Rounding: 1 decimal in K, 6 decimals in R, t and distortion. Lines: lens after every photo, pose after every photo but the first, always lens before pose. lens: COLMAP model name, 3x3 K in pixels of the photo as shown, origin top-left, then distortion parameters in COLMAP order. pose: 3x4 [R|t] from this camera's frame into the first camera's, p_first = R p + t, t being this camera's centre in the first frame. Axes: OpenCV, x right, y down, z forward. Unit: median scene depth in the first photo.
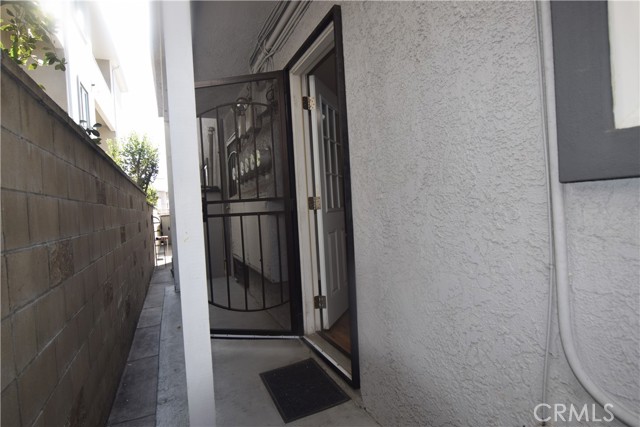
lens RADIAL K [[345.9, 0, 319.0], [0, 345.9, 212.8], [0, 0, 1]] dist [-0.003934, -0.000542]
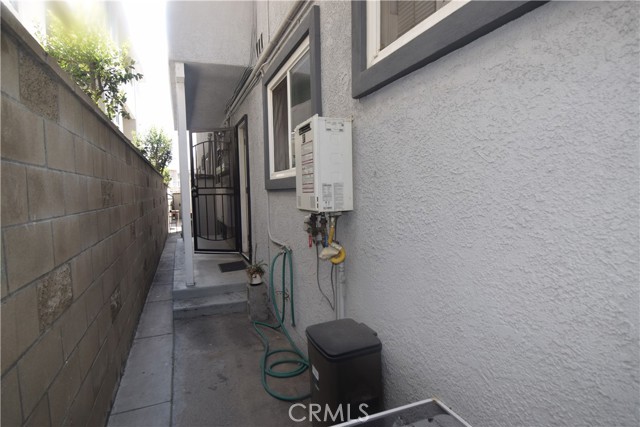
lens RADIAL K [[345.9, 0, 320.7], [0, 345.9, 213.2], [0, 0, 1]] dist [-0.003934, -0.000542]
pose [[0.999057, 0.037774, -0.021395, 0.109273], [-0.036659, 0.998061, 0.050309, -0.002566], [0.023254, -0.049477, 0.998505, -0.252461]]
